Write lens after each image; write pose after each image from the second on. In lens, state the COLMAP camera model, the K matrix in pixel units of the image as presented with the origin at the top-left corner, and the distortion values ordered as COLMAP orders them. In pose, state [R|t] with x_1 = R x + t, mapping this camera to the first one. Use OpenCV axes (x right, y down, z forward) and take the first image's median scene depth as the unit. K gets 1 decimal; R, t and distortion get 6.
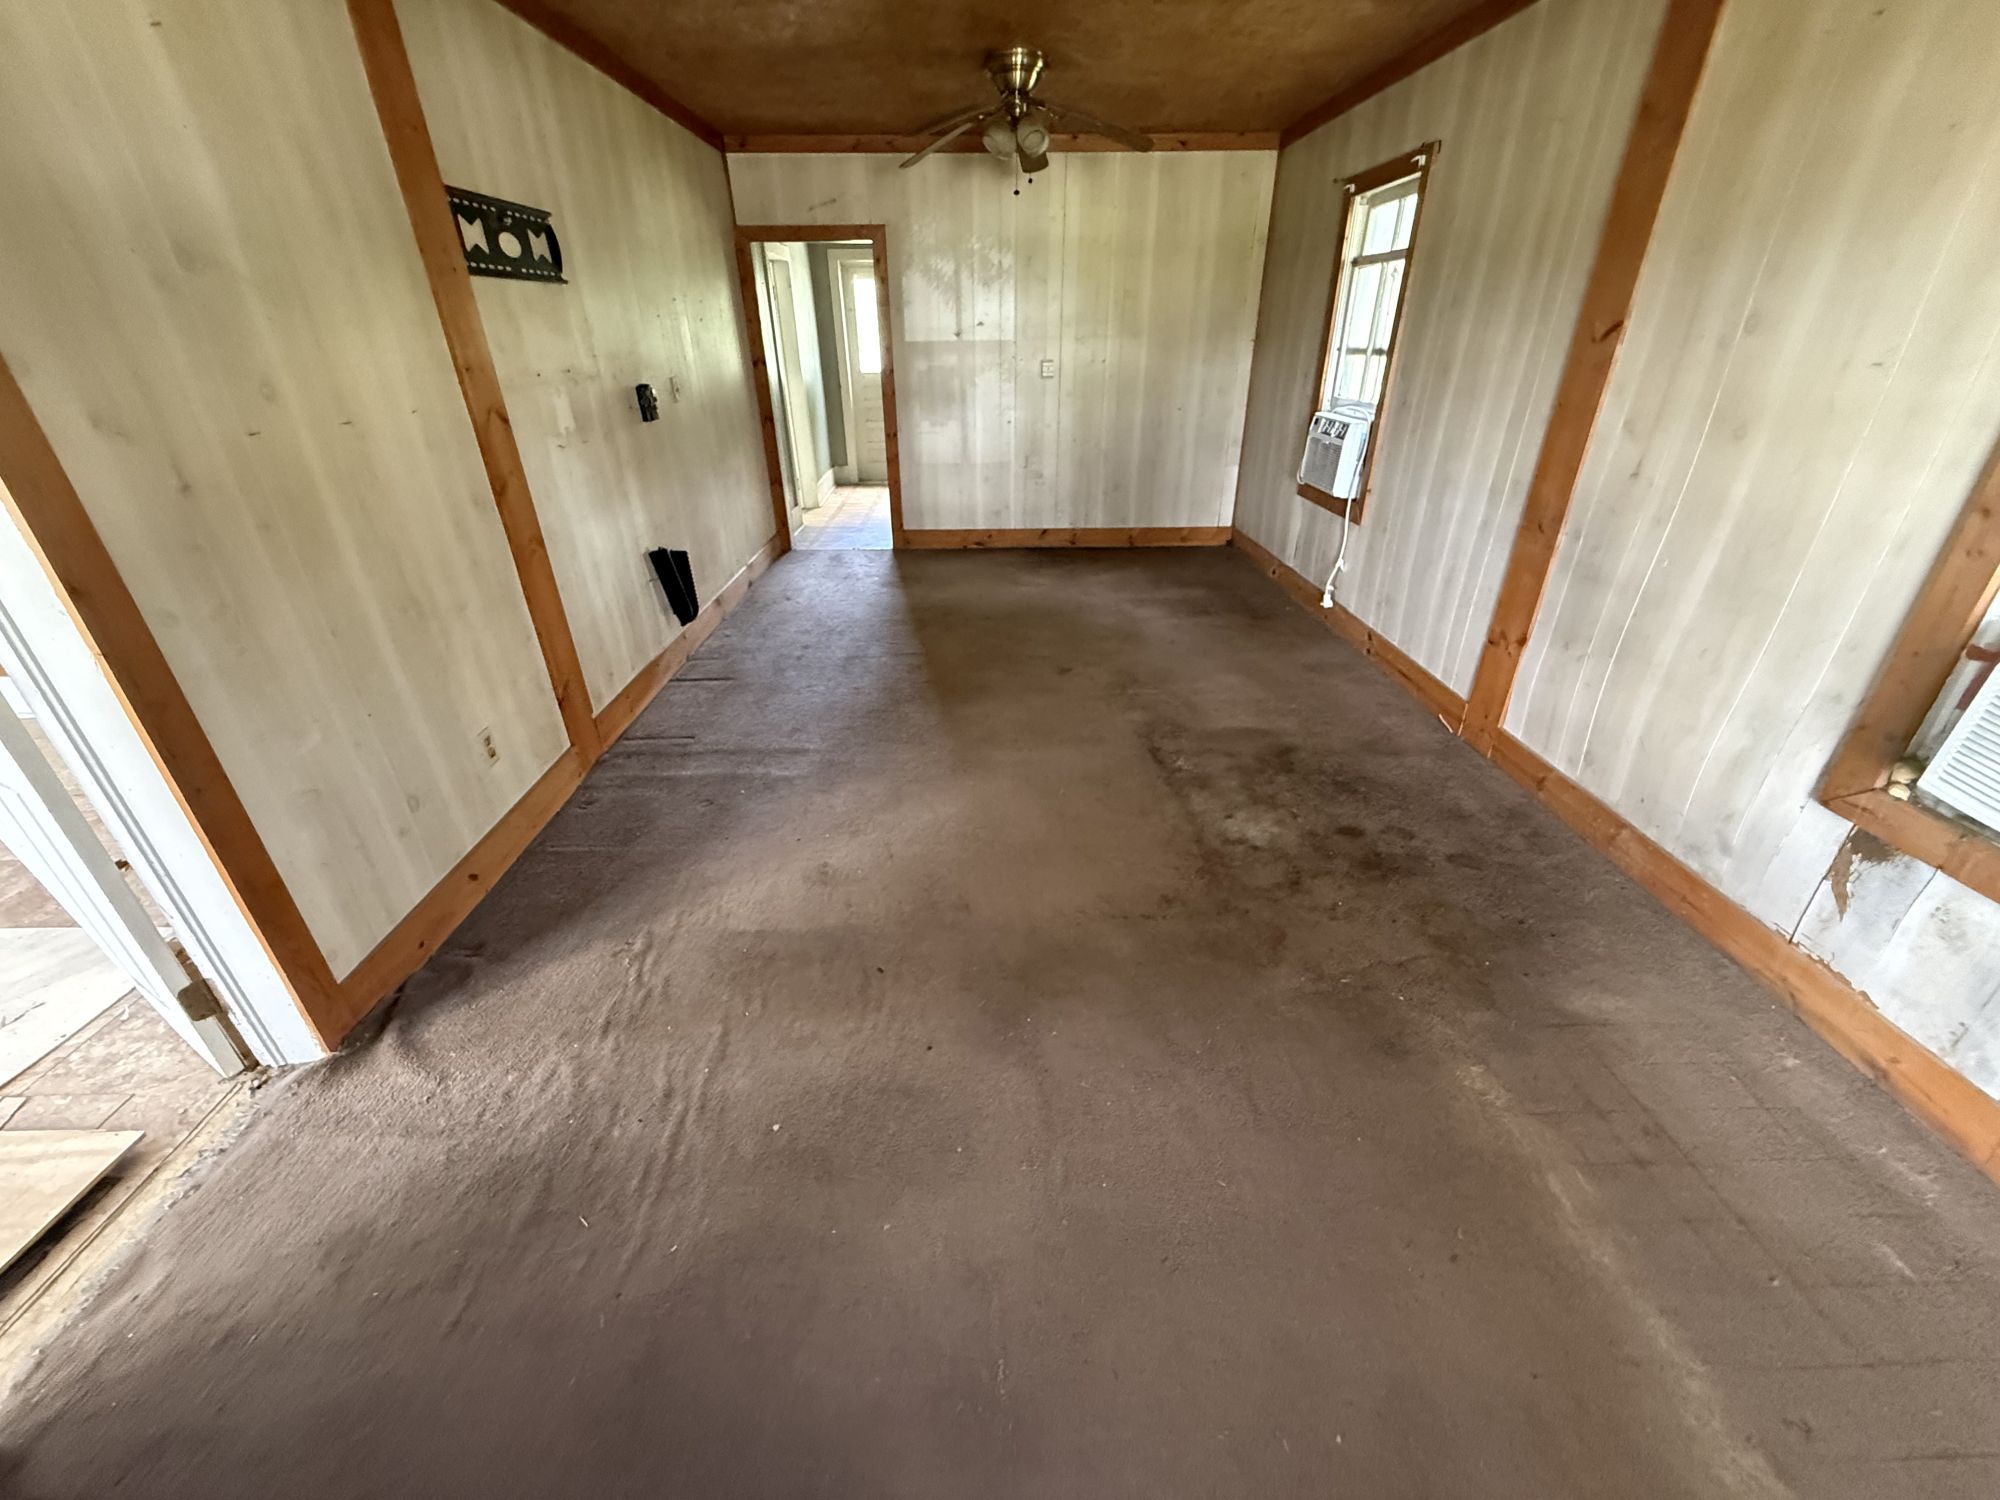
lens RADIAL K [[799.5, 0, 996.6], [0, 799.5, 750.6], [0, 0, 1]] dist [0.002695, 0.001062]
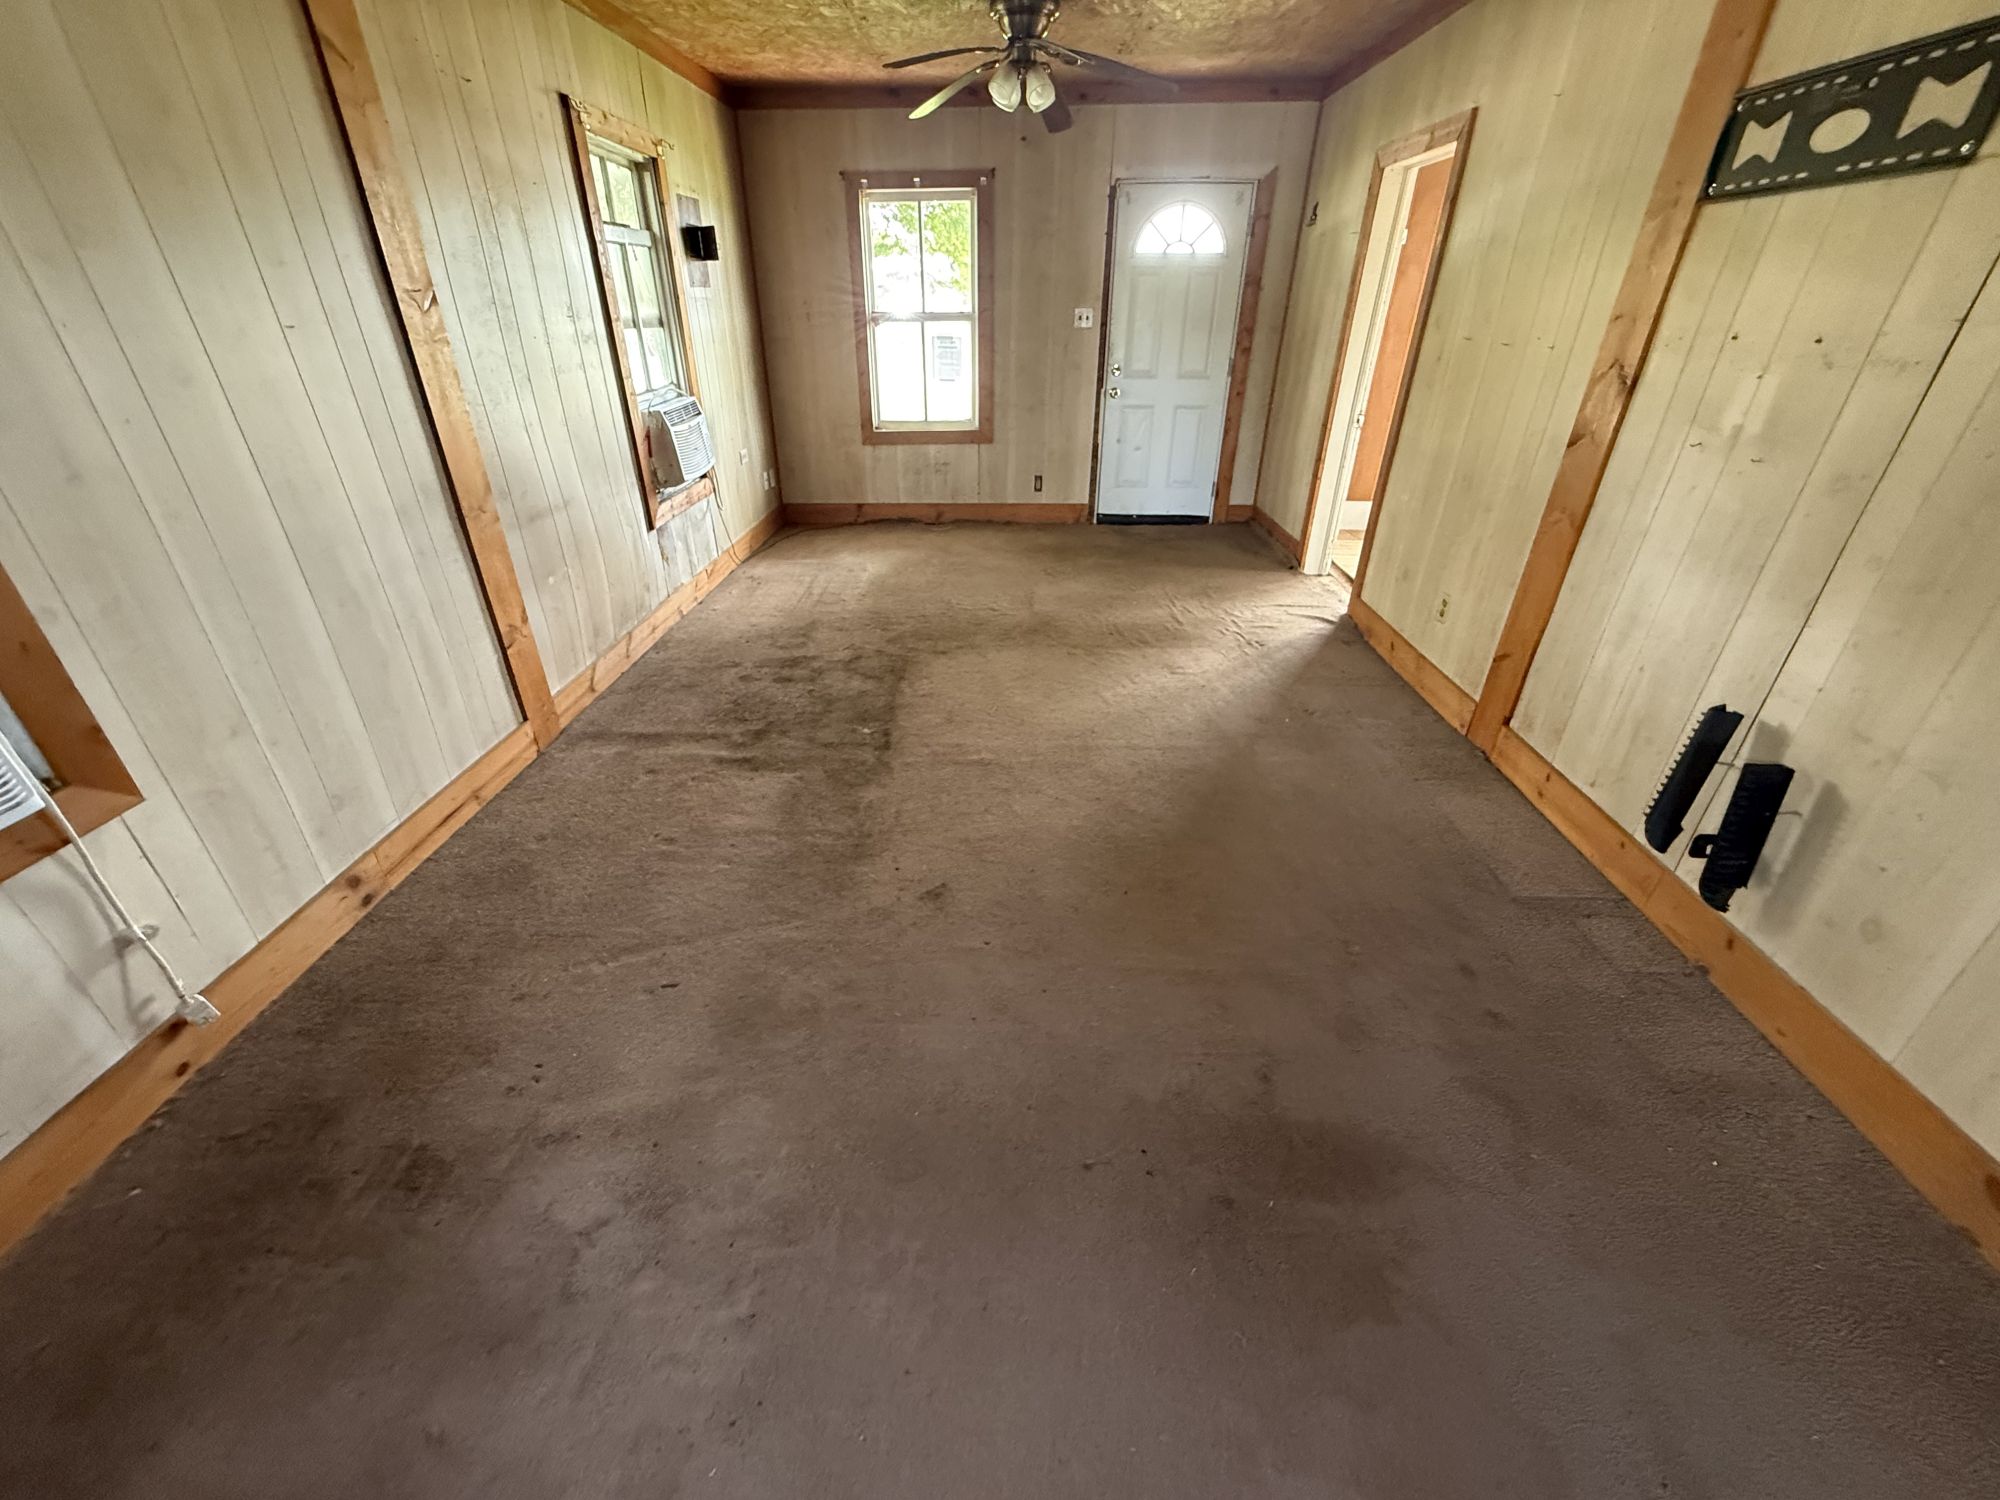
lens RADIAL K [[799.5, 0, 991.0], [0, 799.5, 749.0], [0, 0, 1]] dist [0.002695, 0.001062]
pose [[-0.998091, -0.014709, 0.059983, 0.018441], [0.042529, 0.540573, 0.840221, -0.971303], [-0.044784, 0.841168, -0.538916, 1.863676]]
